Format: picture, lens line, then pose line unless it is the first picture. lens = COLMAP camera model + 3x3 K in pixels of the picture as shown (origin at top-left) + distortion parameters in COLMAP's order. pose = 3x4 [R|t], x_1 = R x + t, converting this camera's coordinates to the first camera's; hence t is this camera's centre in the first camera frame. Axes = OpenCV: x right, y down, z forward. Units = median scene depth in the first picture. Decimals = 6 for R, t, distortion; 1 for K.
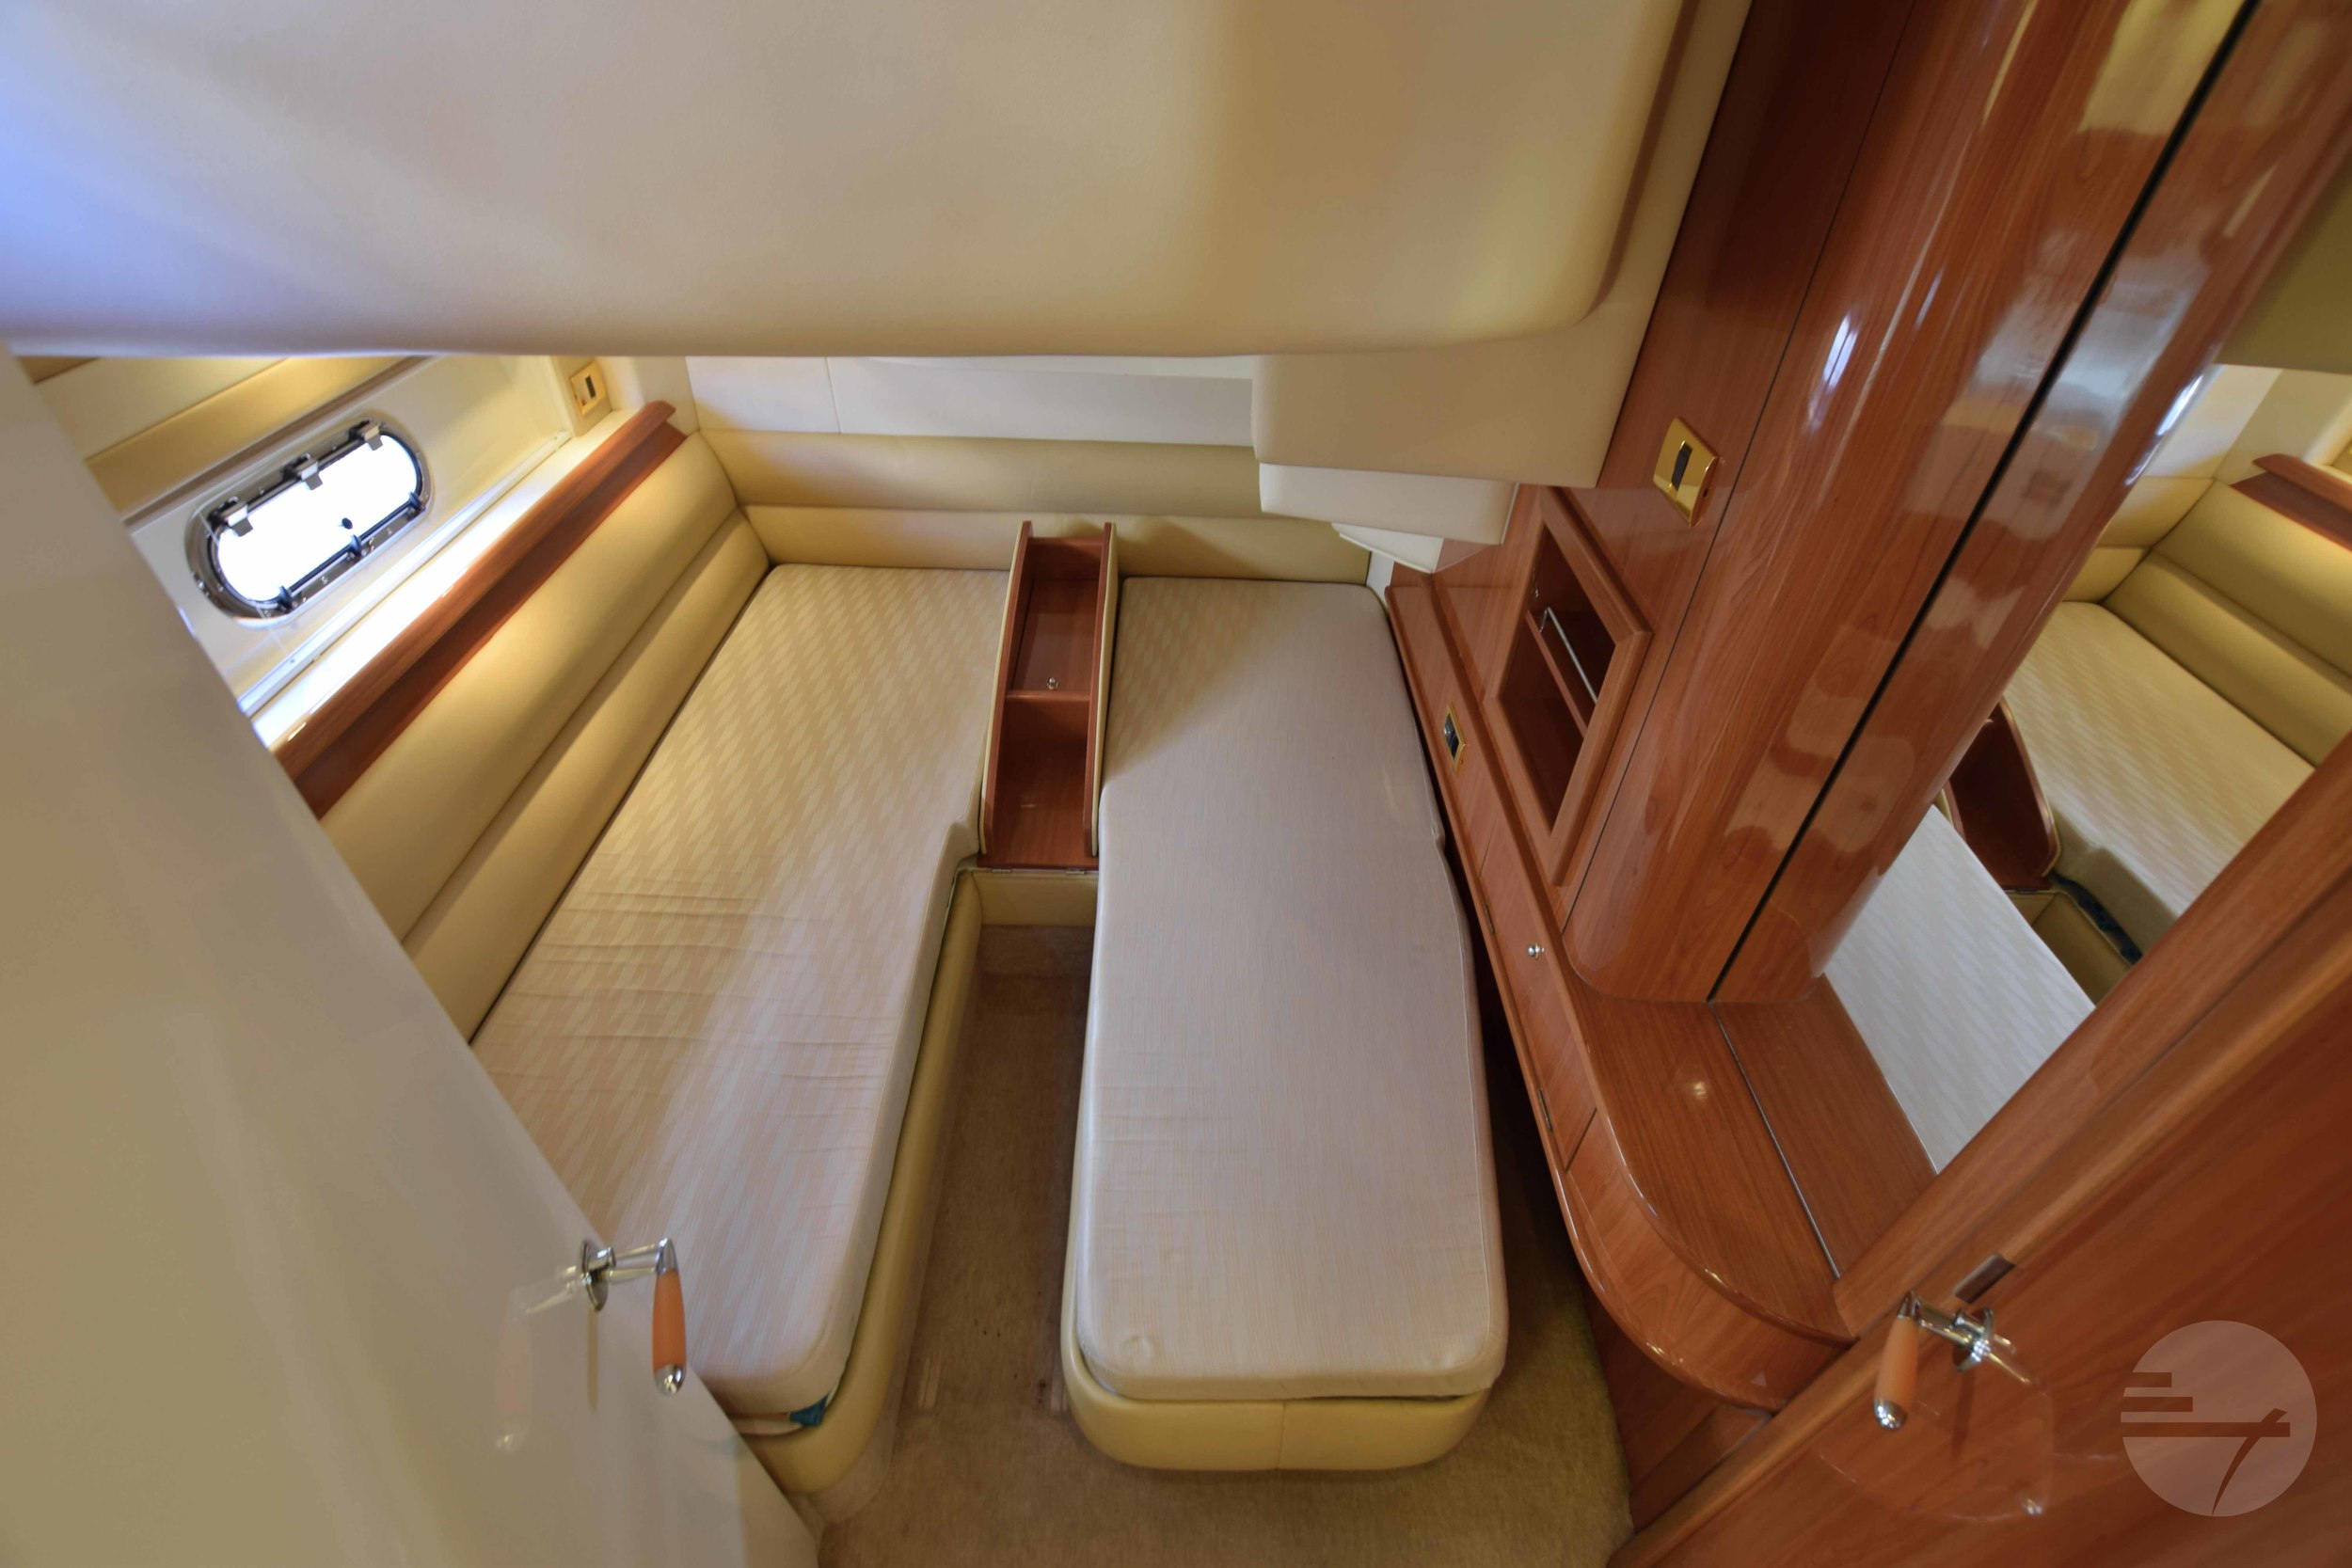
lens RADIAL K [[1027.4, 0, 1162.1], [0, 1027.4, 784.5], [0, 0, 1]] dist [-0.036042, 0.000187]
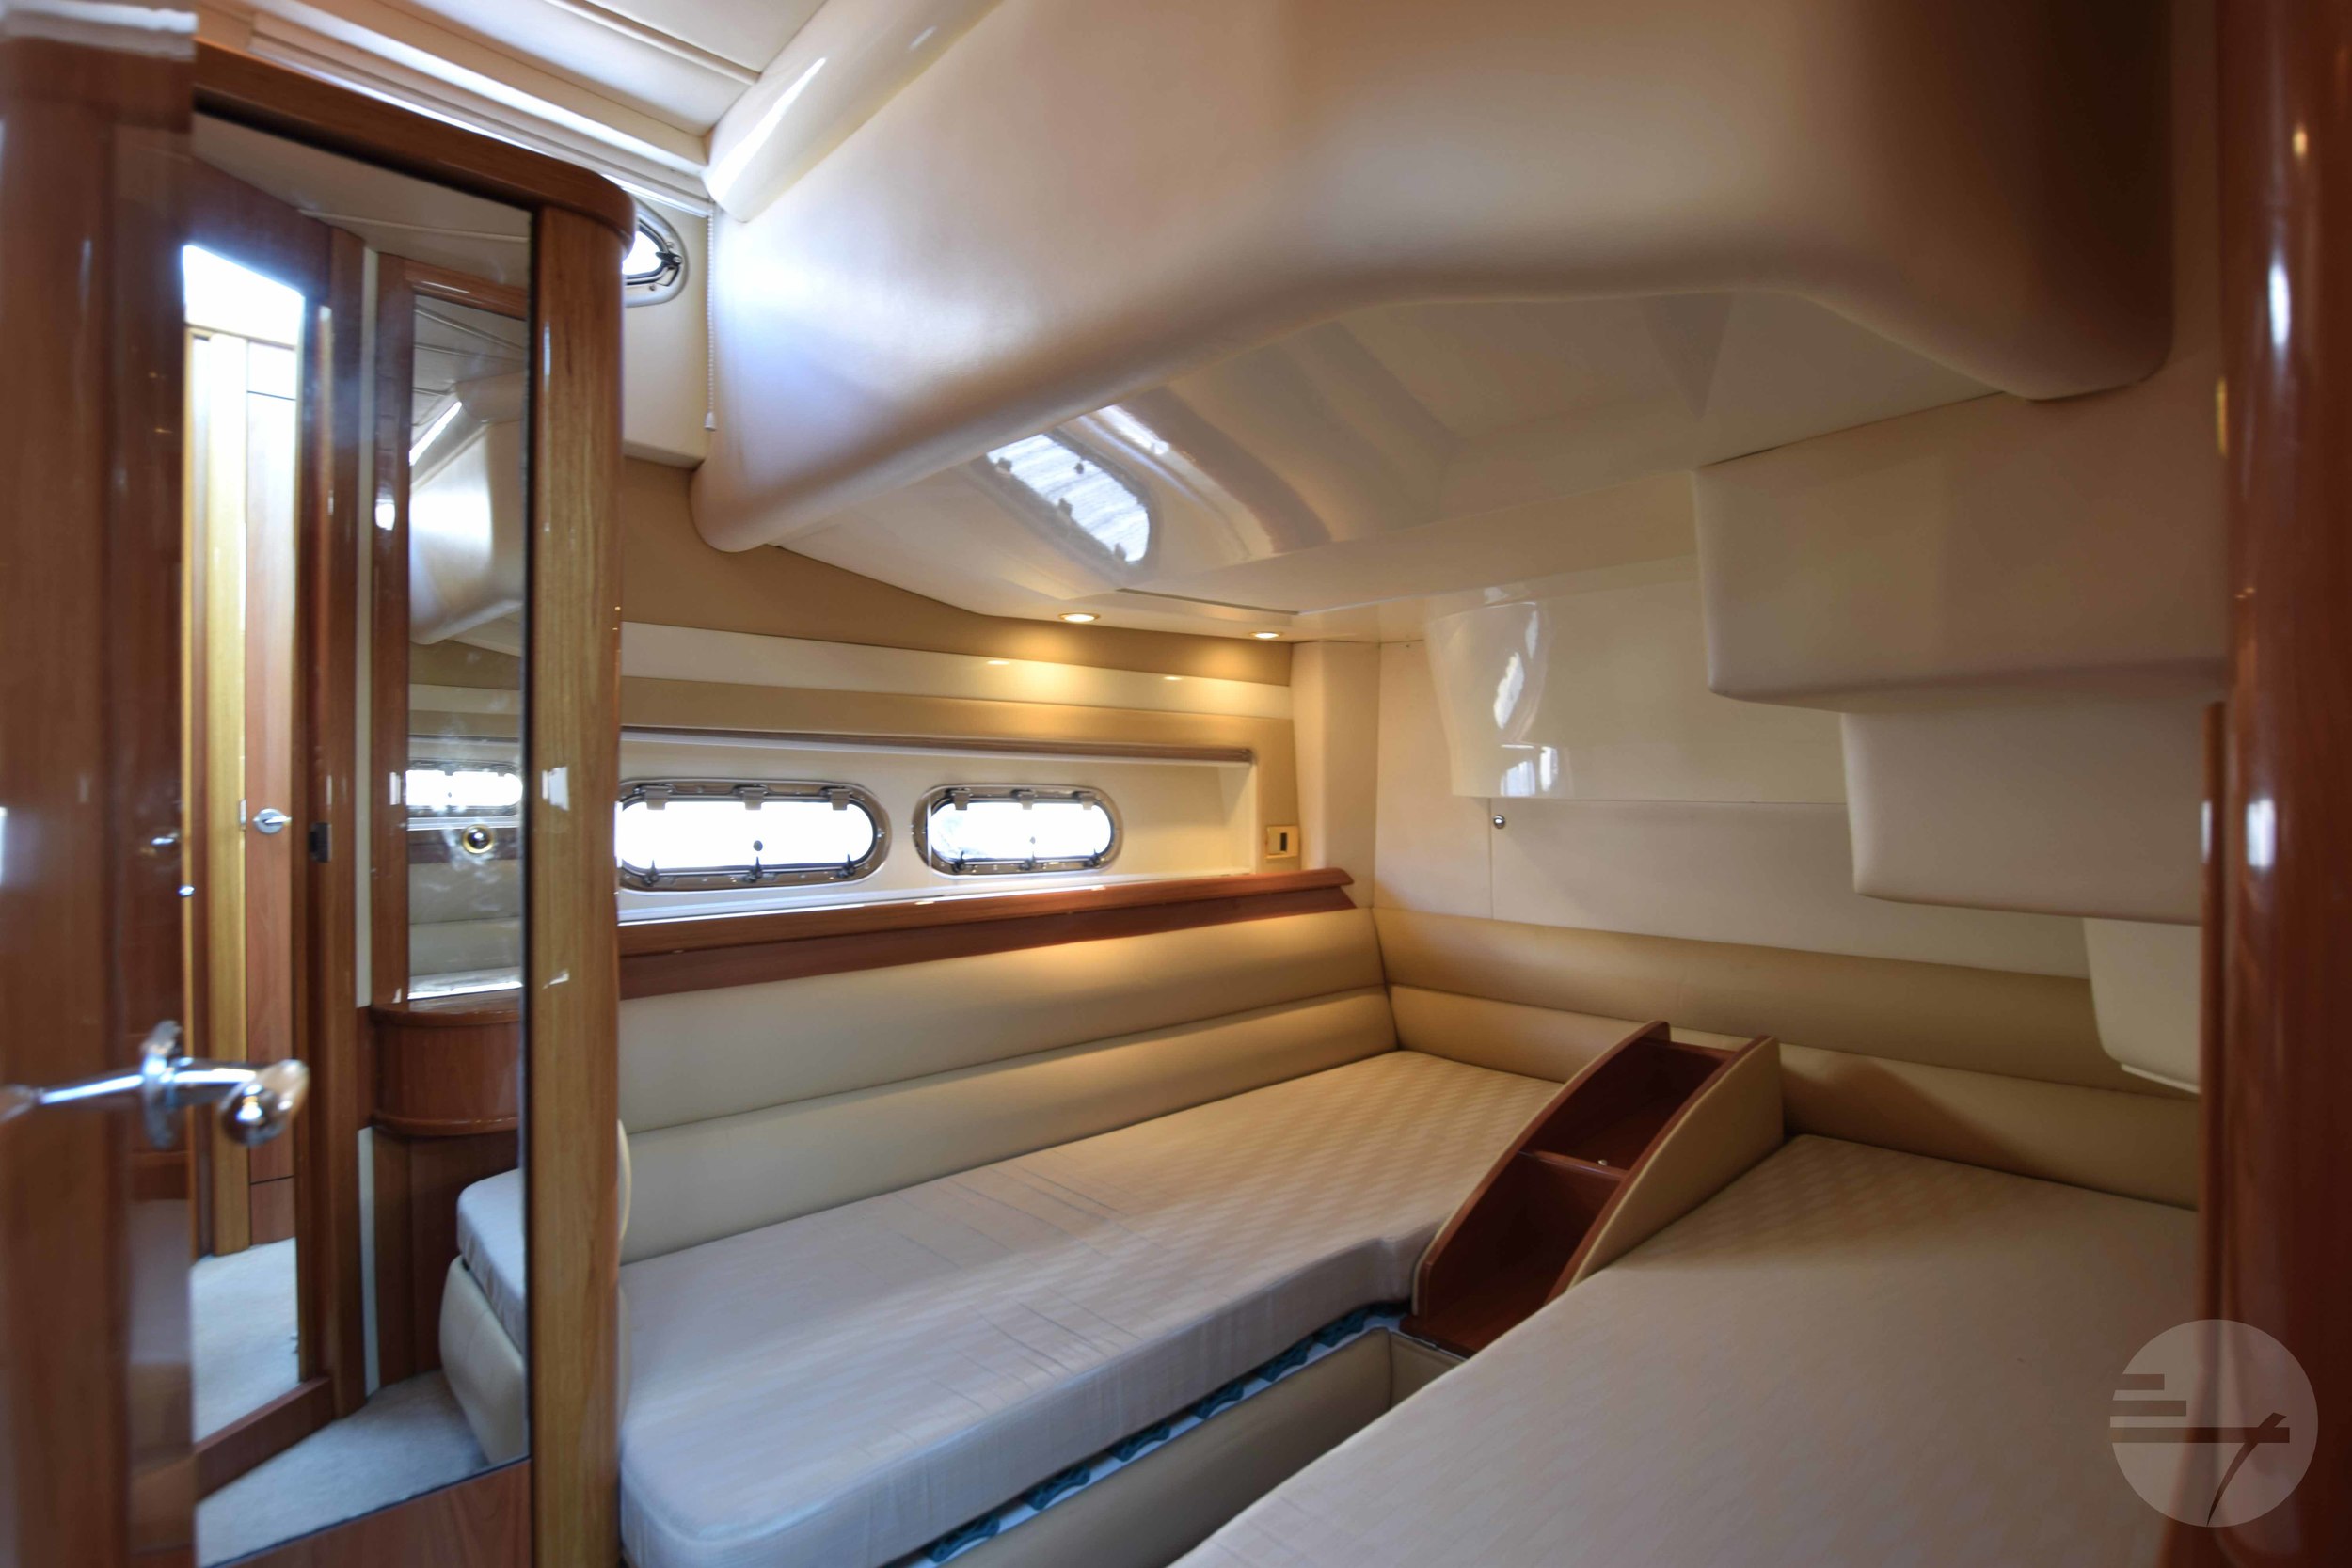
lens RADIAL K [[1114.3, 0, 1172.7], [0, 1114.3, 796.8], [0, 0, 1]] dist [-0.025235, 0.000260]
pose [[0.700451, -0.013296, -0.713576, 0.278900], [-0.444305, 0.774331, -0.450560, 0.215807], [0.558535, 0.632641, 0.536474, 0.237859]]
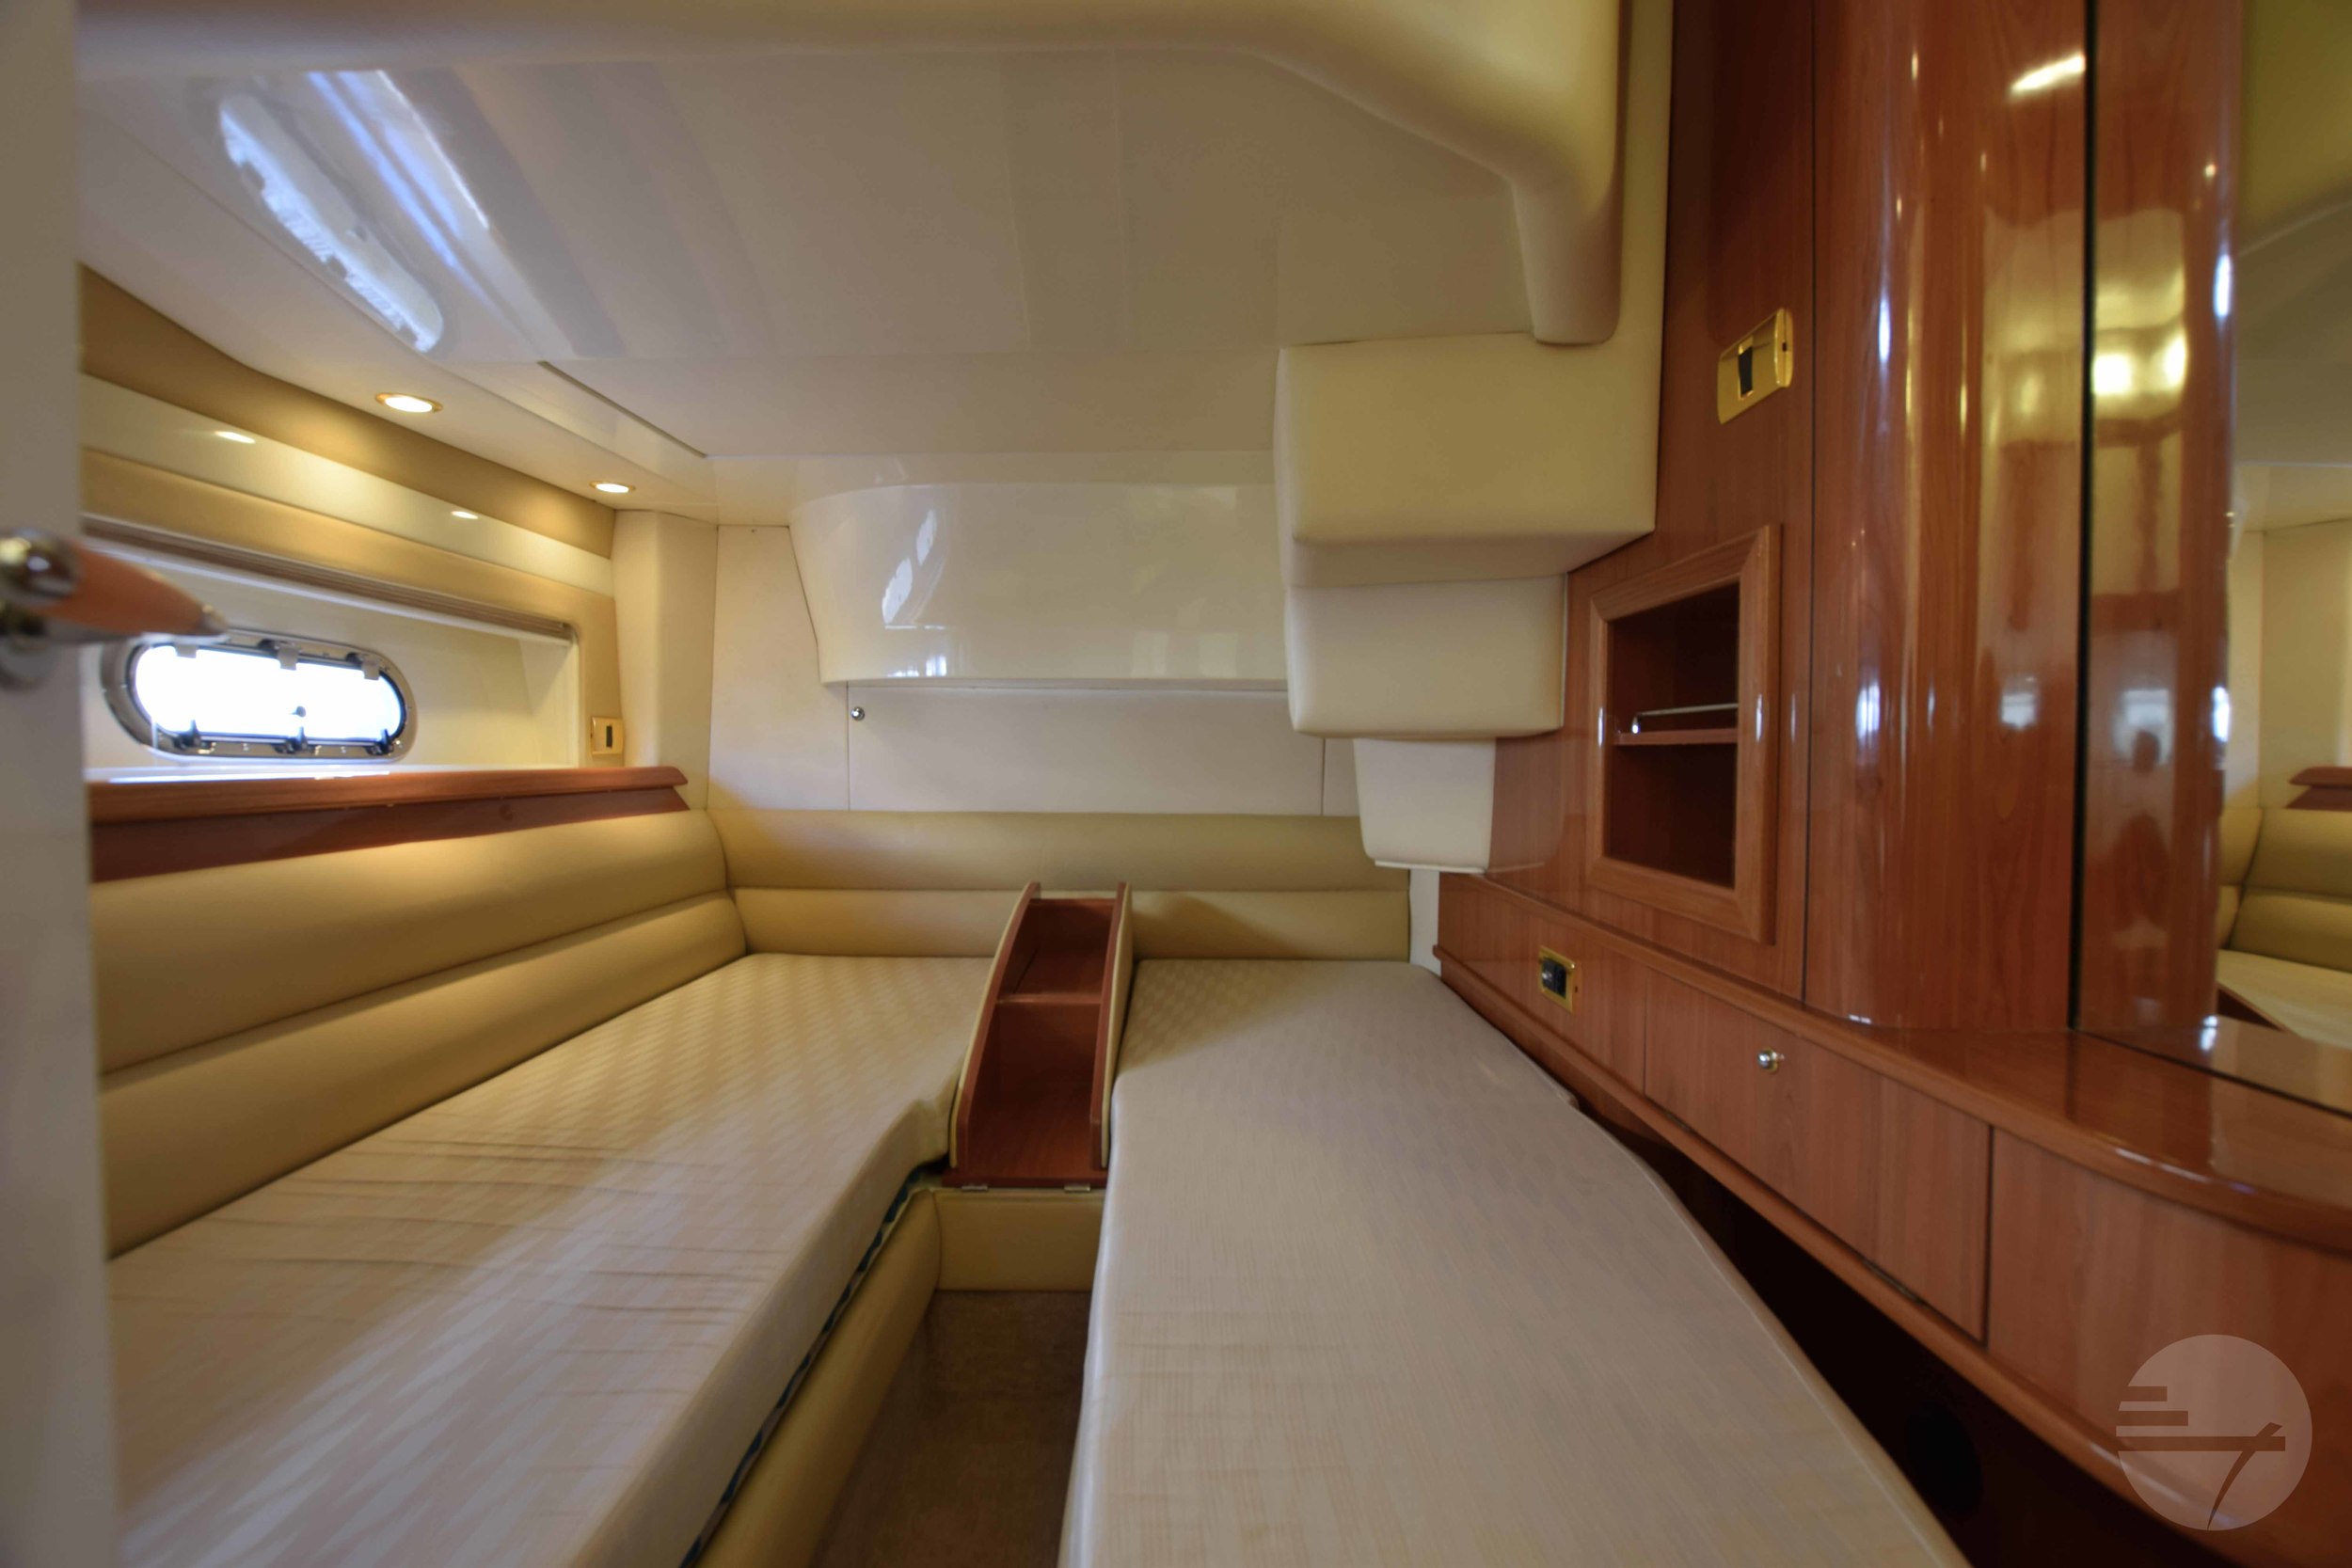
lens RADIAL K [[1027.4, 0, 1162.1], [0, 1027.4, 784.5], [0, 0, 1]] dist [-0.036042, 0.000187]
pose [[0.999896, -0.014004, 0.003483, -0.022814], [0.013192, 0.789222, -0.613966, 0.300648], [0.005849, 0.613948, 0.789324, 0.260001]]
